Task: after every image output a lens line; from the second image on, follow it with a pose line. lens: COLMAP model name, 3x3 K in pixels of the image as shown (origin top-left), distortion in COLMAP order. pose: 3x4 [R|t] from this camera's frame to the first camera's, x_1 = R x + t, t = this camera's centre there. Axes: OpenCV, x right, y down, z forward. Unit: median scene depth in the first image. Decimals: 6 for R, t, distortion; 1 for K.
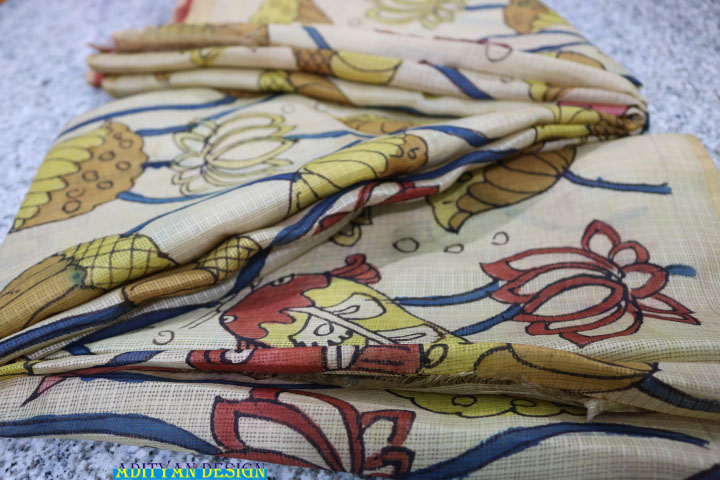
lens RADIAL K [[577.3, 0, 360.0], [0, 577.3, 240.0], [0, 0, 1]] dist [-0.006803, 0.005666]
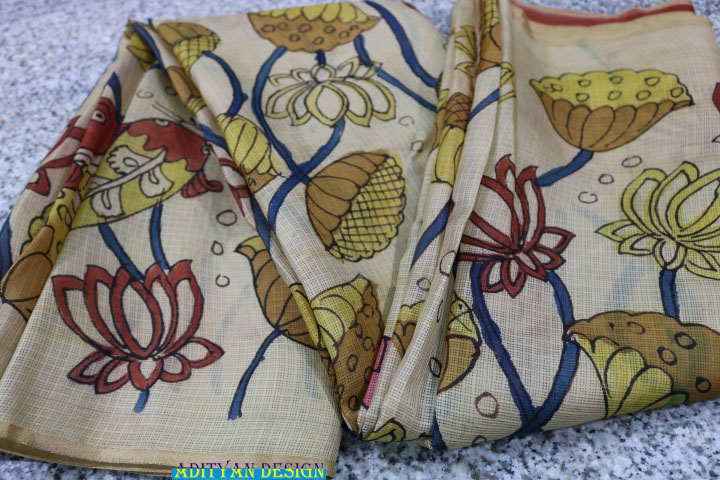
lens RADIAL K [[577.3, 0, 360.0], [0, 577.3, 240.0], [0, 0, 1]] dist [-0.006803, 0.005666]
pose [[0.024809, 0.852694, -0.521821, 0.874163], [-0.655441, 0.408007, 0.635552, -1.072100], [0.754838, 0.326256, 0.569013, 0.554334]]
